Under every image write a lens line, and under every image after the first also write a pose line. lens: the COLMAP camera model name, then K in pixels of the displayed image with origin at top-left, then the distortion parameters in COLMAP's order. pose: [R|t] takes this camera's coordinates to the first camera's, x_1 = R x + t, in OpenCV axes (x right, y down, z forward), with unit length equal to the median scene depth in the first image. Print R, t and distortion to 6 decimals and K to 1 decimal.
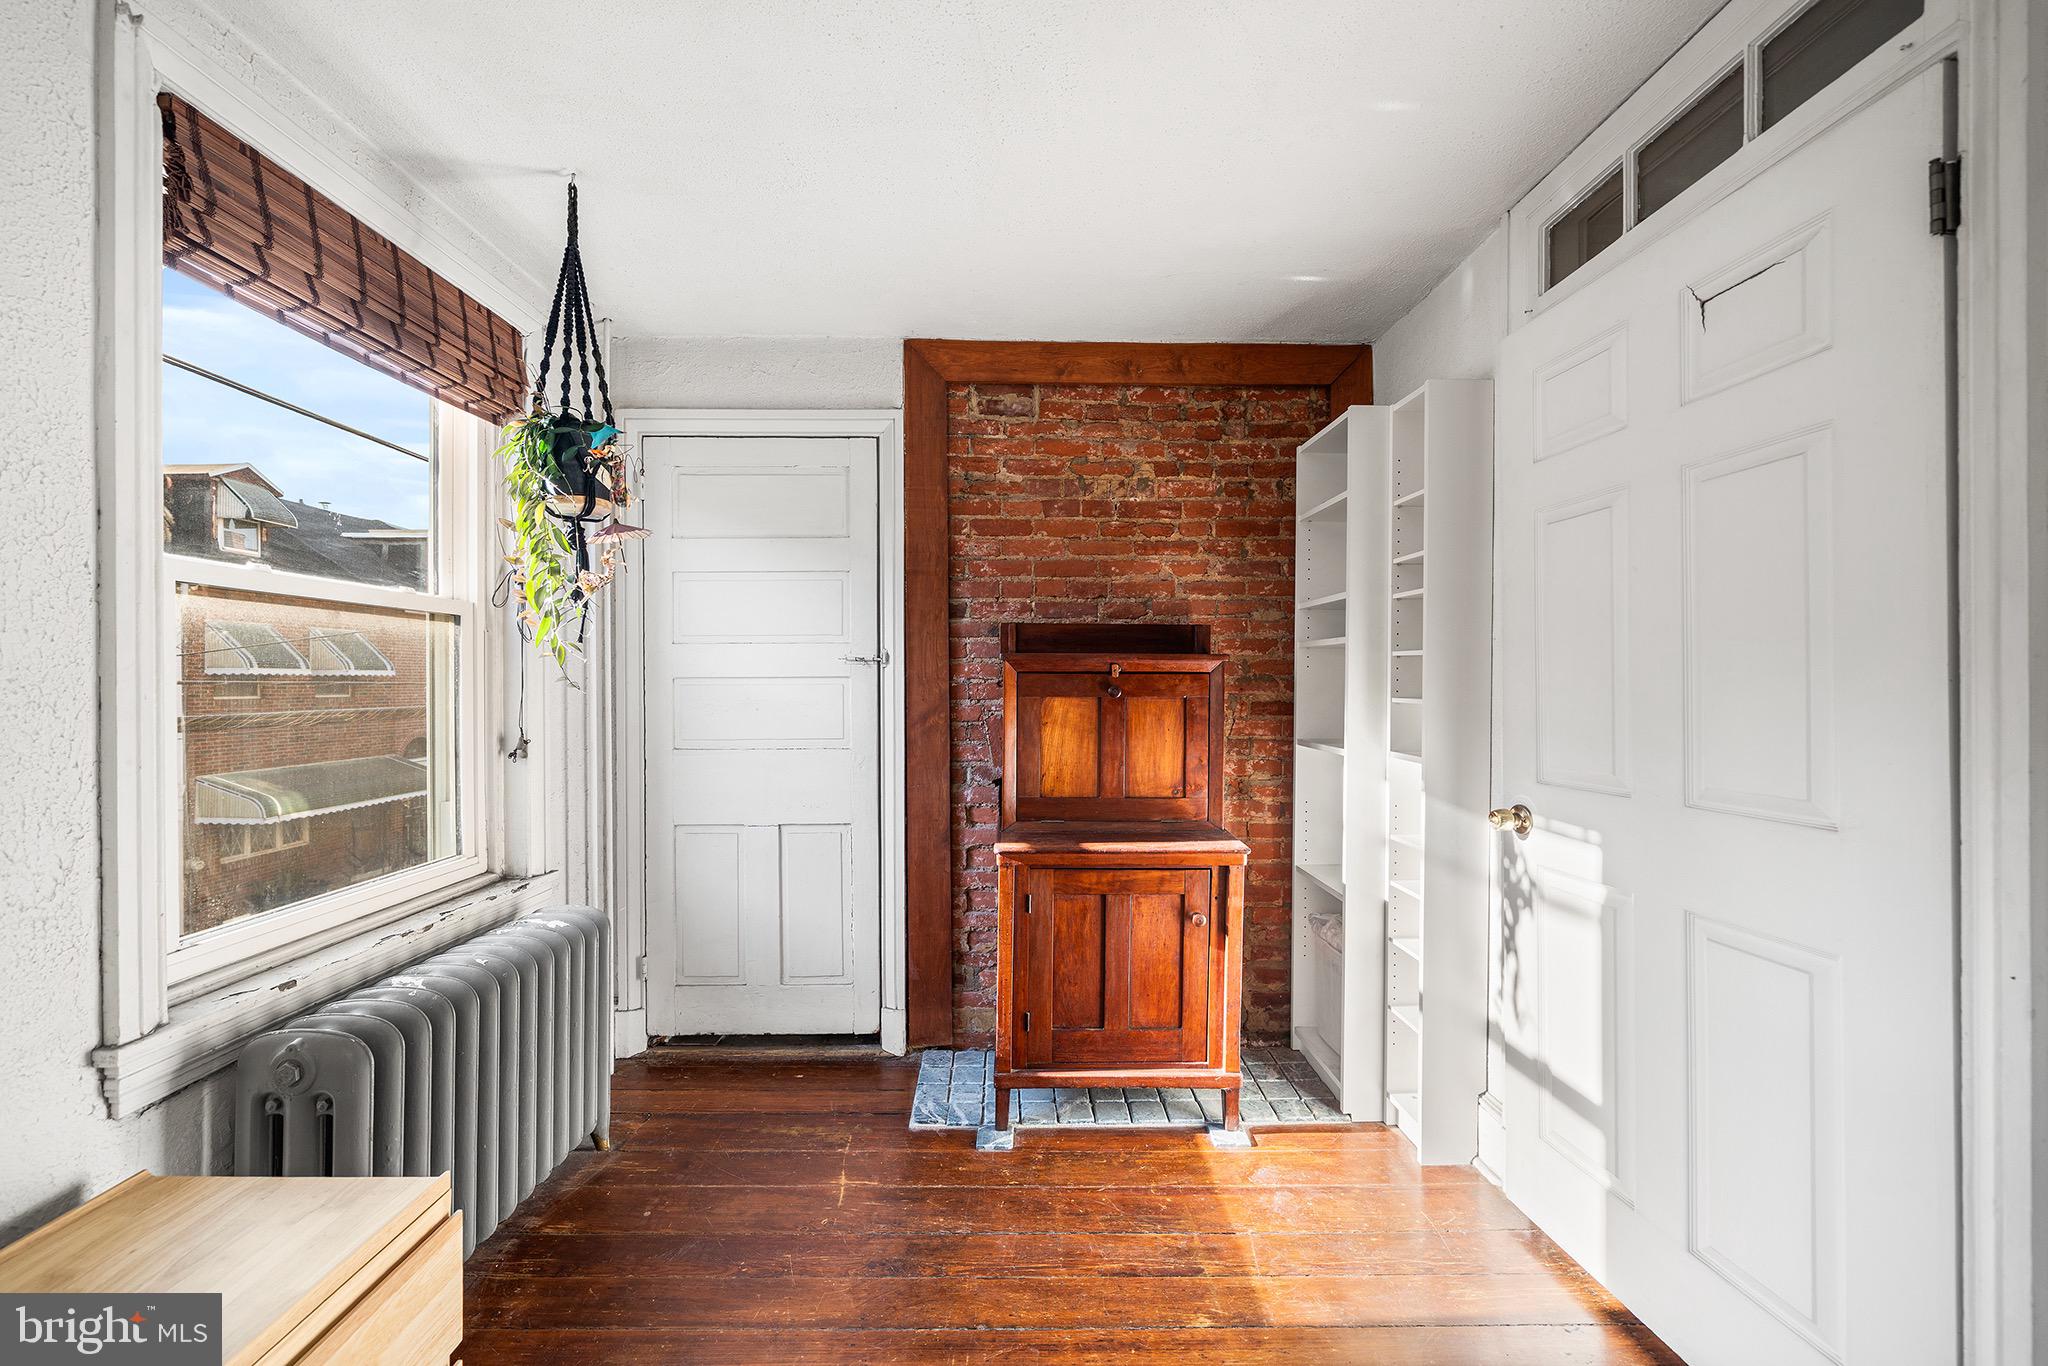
lens RADIAL K [[762.0, 0, 1015.0], [0, 762.0, 679.9], [0, 0, 1]] dist [-0.000715, -0.000179]
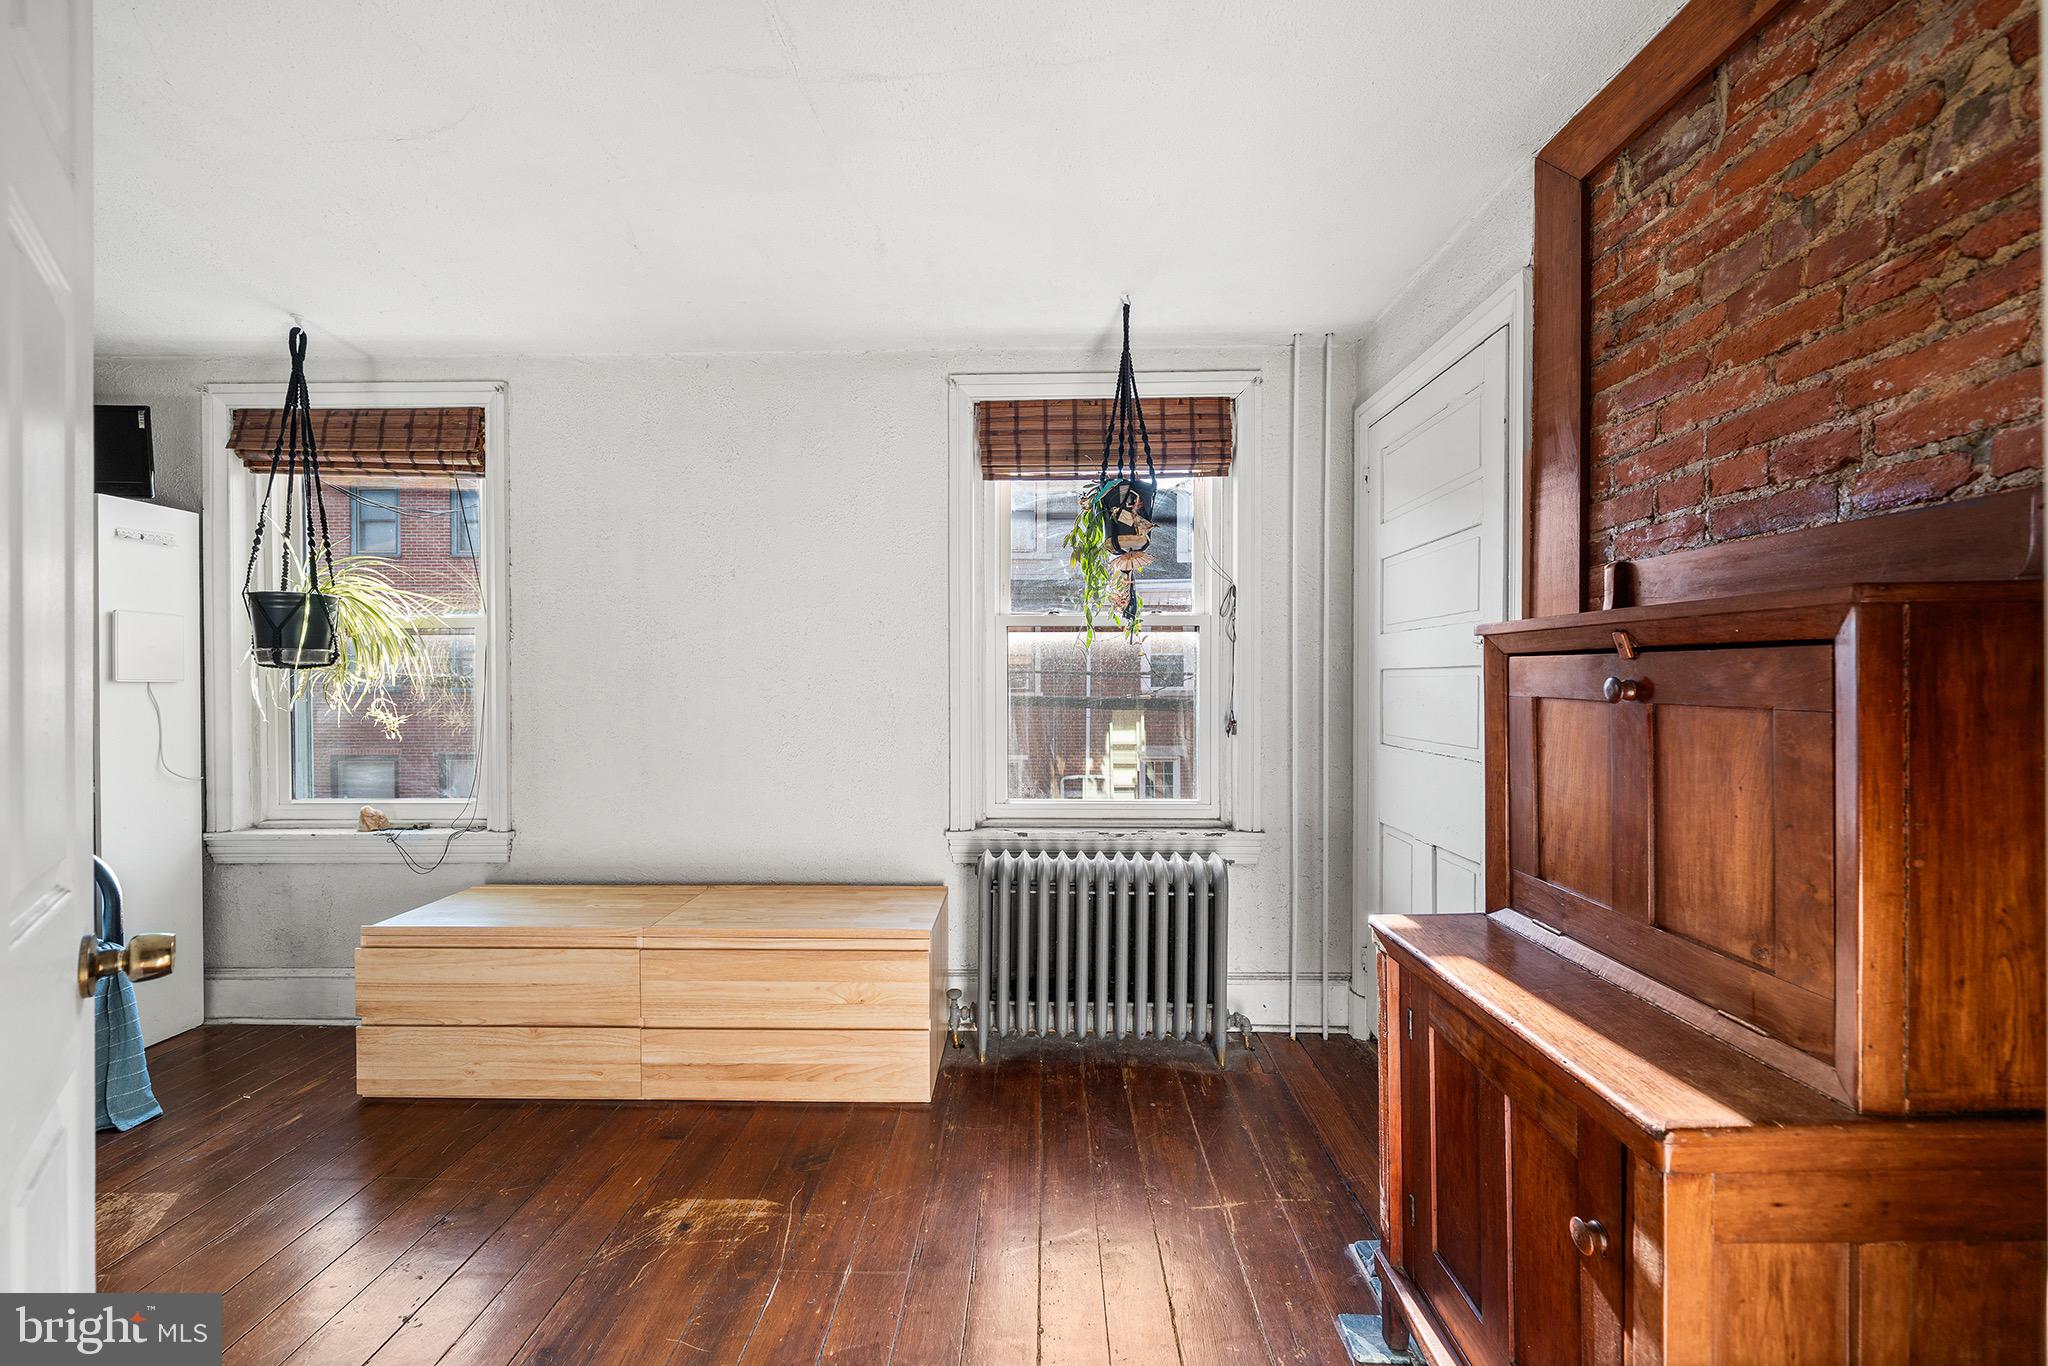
lens RADIAL K [[762.0, 0, 1029.4], [0, 762.0, 682.6], [0, 0, 1]] dist [-0.000715, -0.000179]
pose [[0.014255, 0.007059, -0.999873, 0.518653], [0.004636, 0.999964, 0.007126, 0.004795], [0.999888, -0.004737, 0.014222, 0.548551]]
